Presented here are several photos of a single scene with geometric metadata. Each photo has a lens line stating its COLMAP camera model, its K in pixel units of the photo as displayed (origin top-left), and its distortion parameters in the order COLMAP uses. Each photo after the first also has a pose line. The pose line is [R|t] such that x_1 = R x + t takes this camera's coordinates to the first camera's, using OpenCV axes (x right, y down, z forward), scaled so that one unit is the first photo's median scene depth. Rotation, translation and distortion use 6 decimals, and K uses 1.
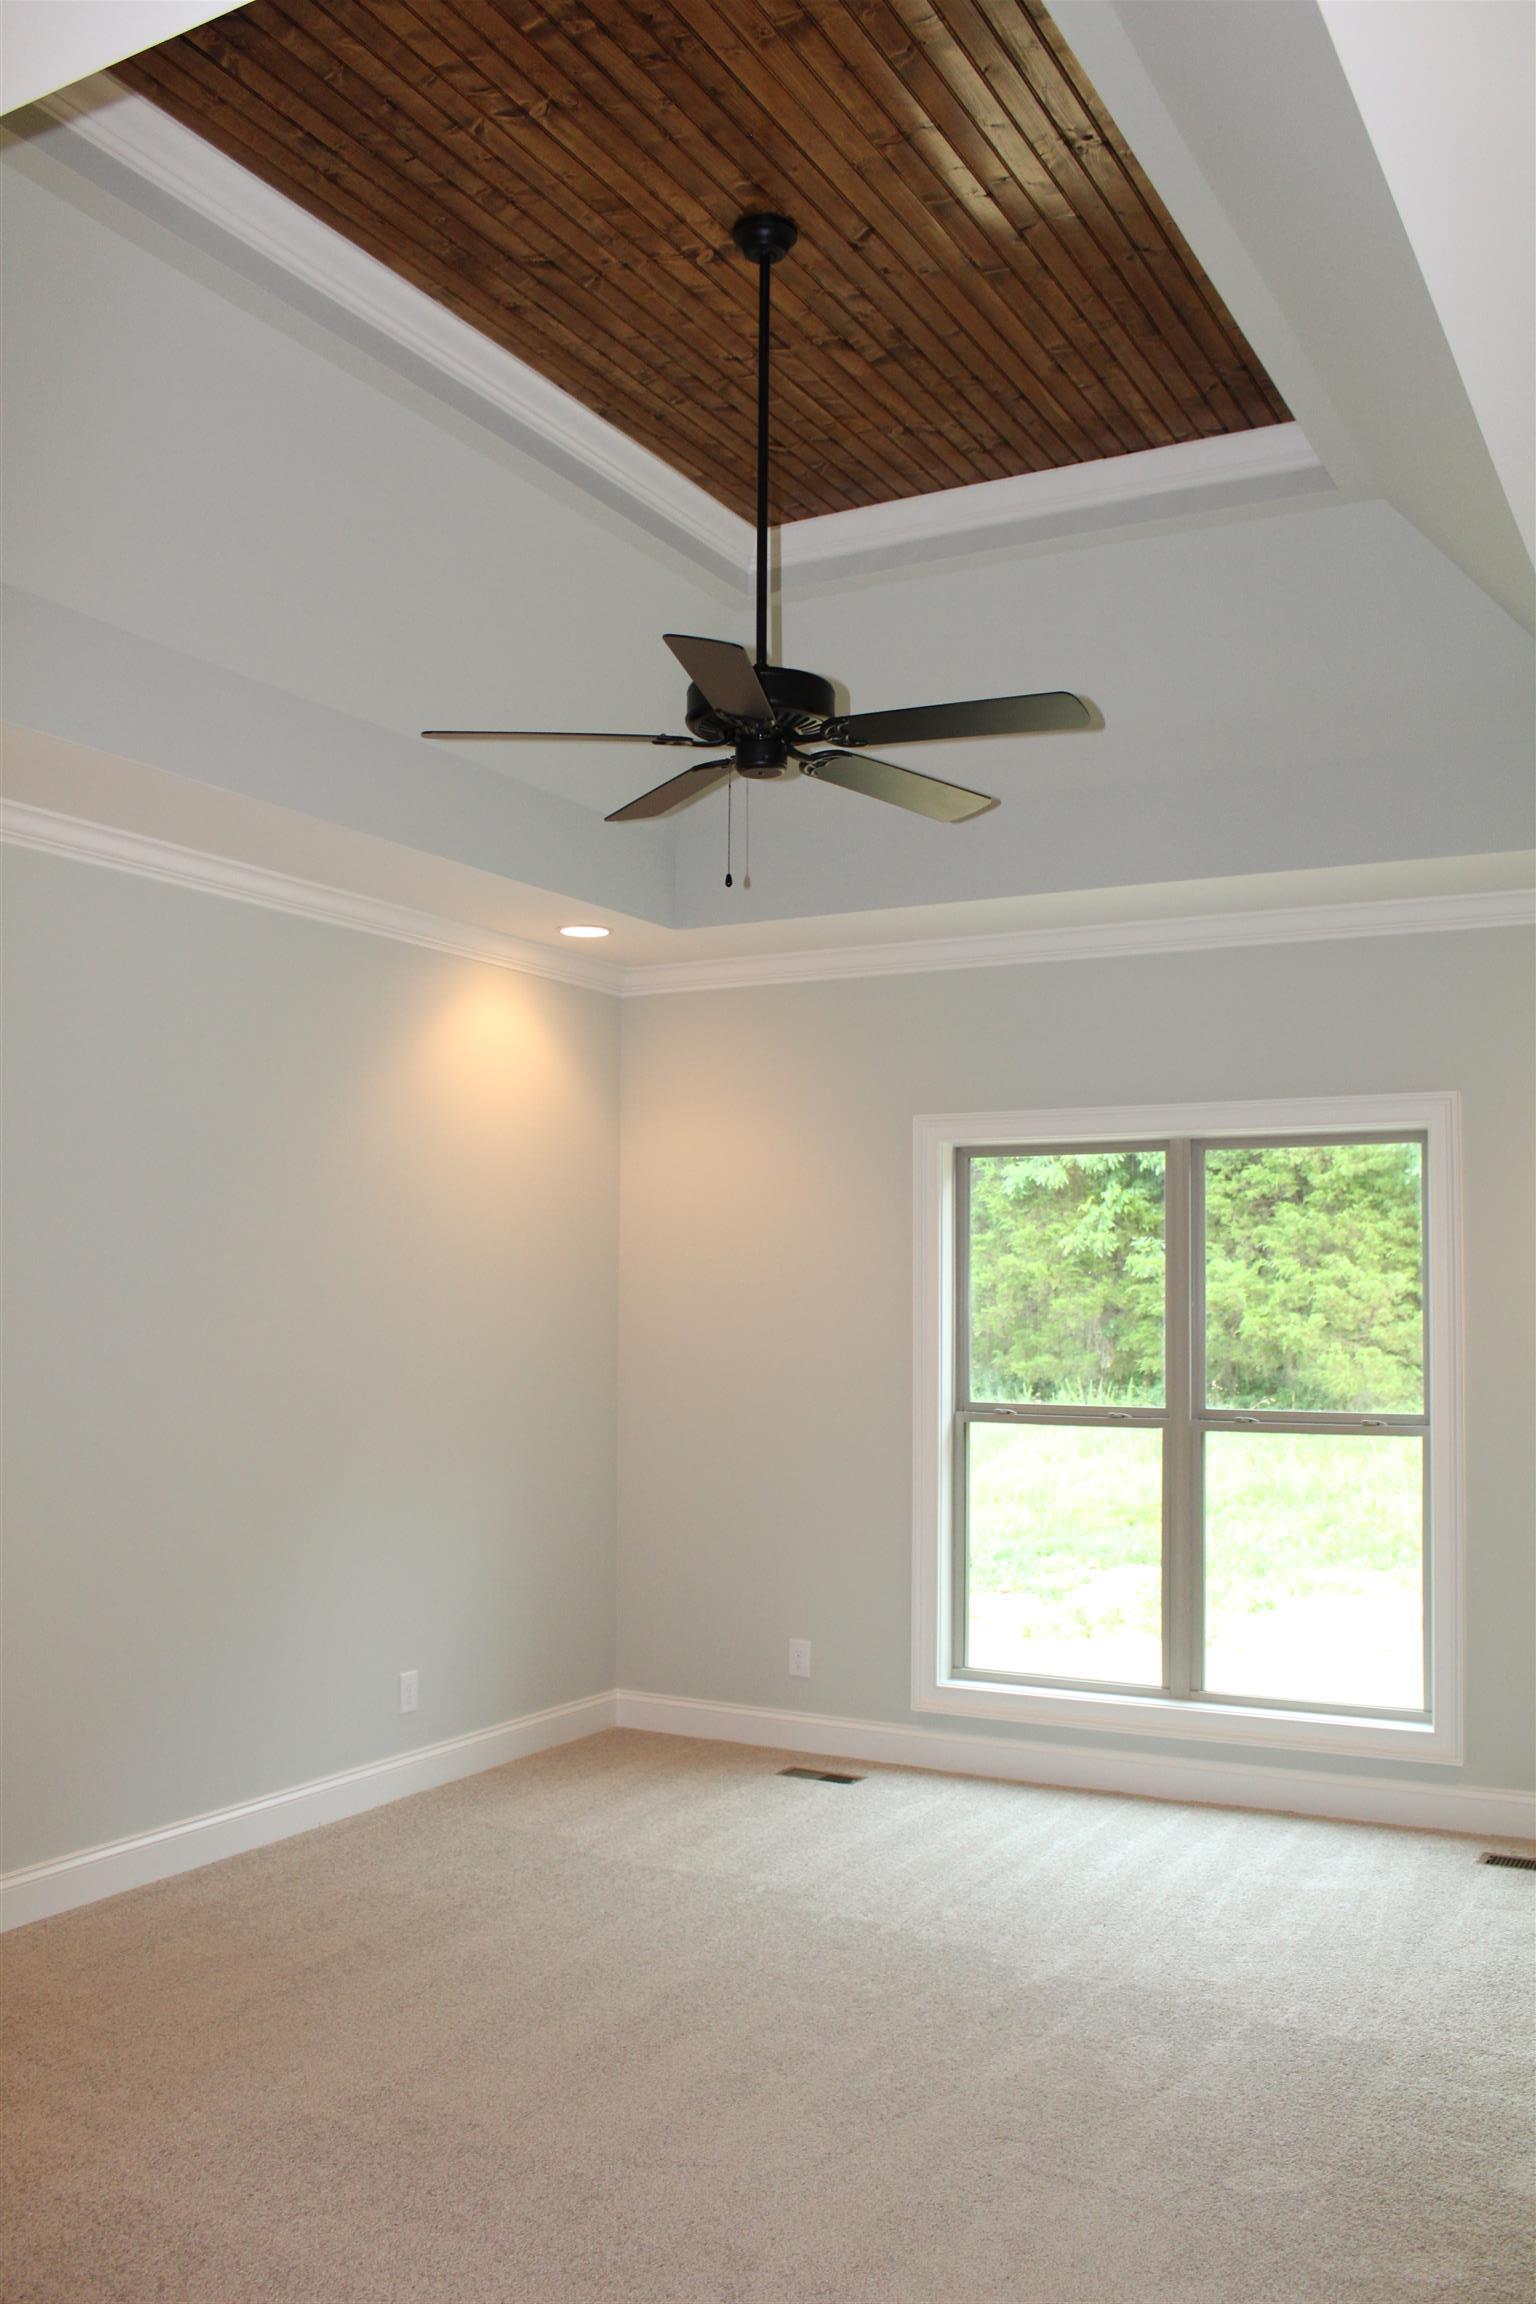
lens RADIAL K [[1911.6, 0, 768.0], [0, 1911.6, 1152.0], [0, 0, 1]] dist [-0.168208, 0.137895]
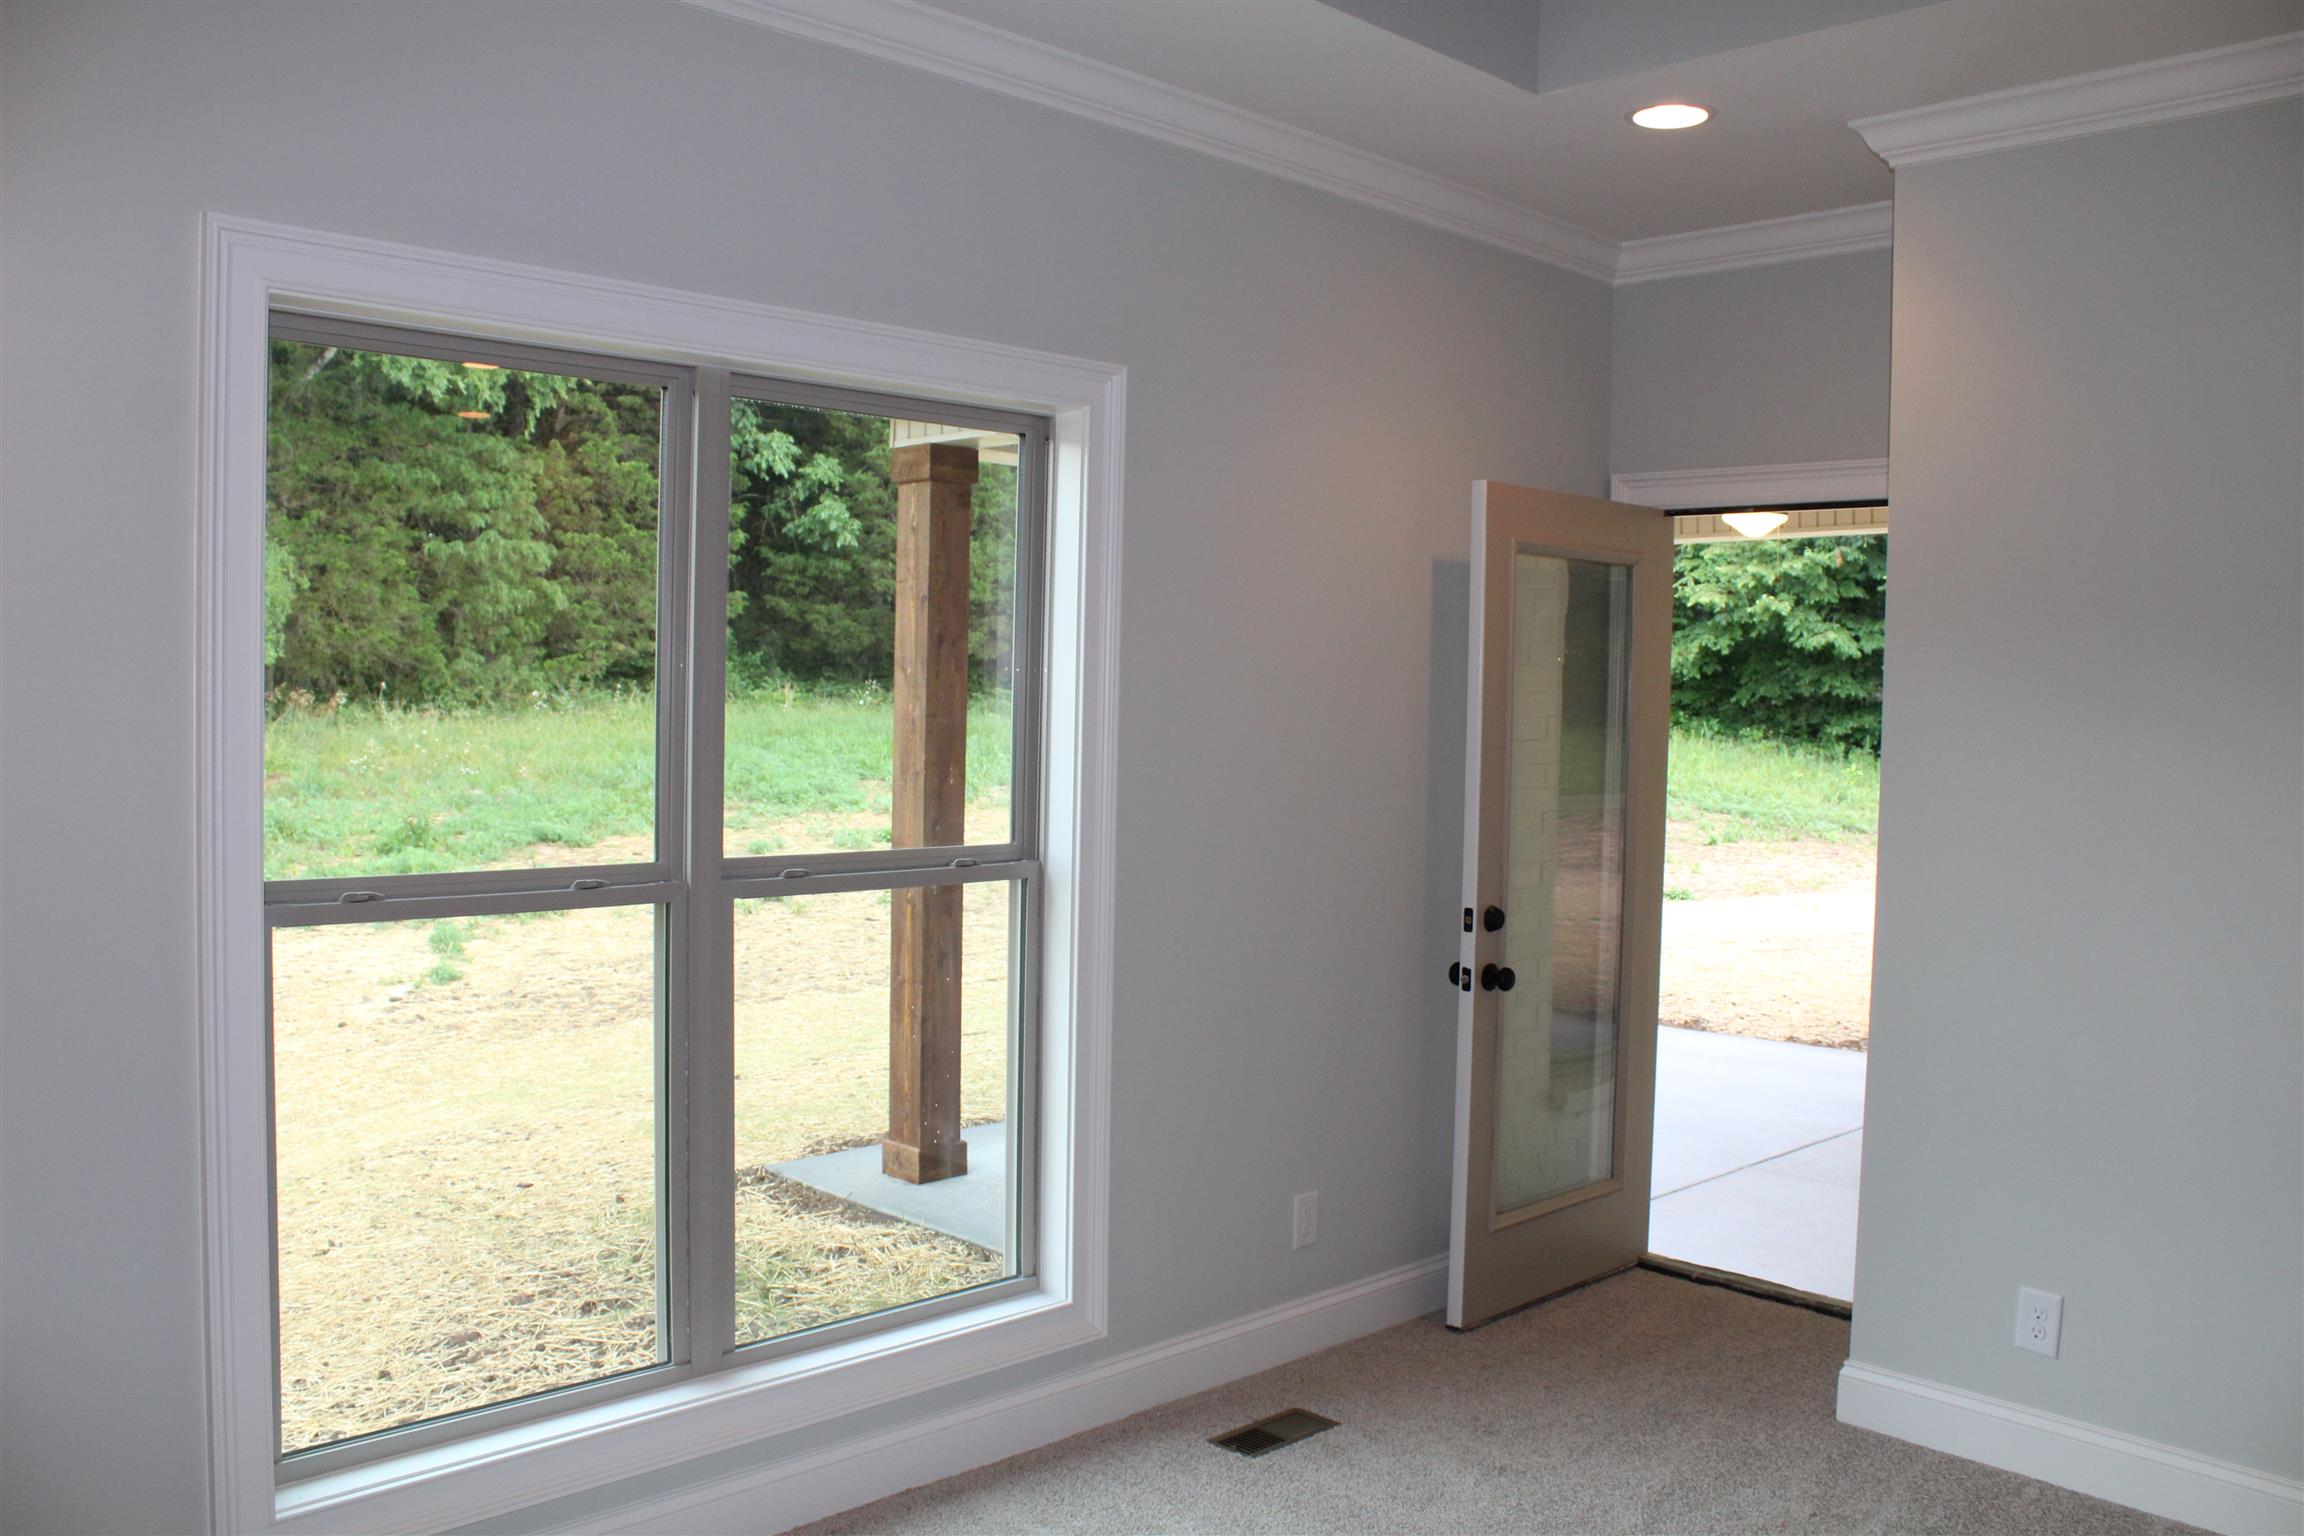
lens RADIAL K [[1911.6, 0, 1152.0], [0, 1911.6, 768.0], [0, 0, 1]] dist [-0.168208, 0.137895]
pose [[0.287958, -0.037608, 0.956904, -0.268425], [-0.088107, 0.993950, 0.065578, 0.061126], [-0.953581, -0.103194, 0.282902, 0.722044]]
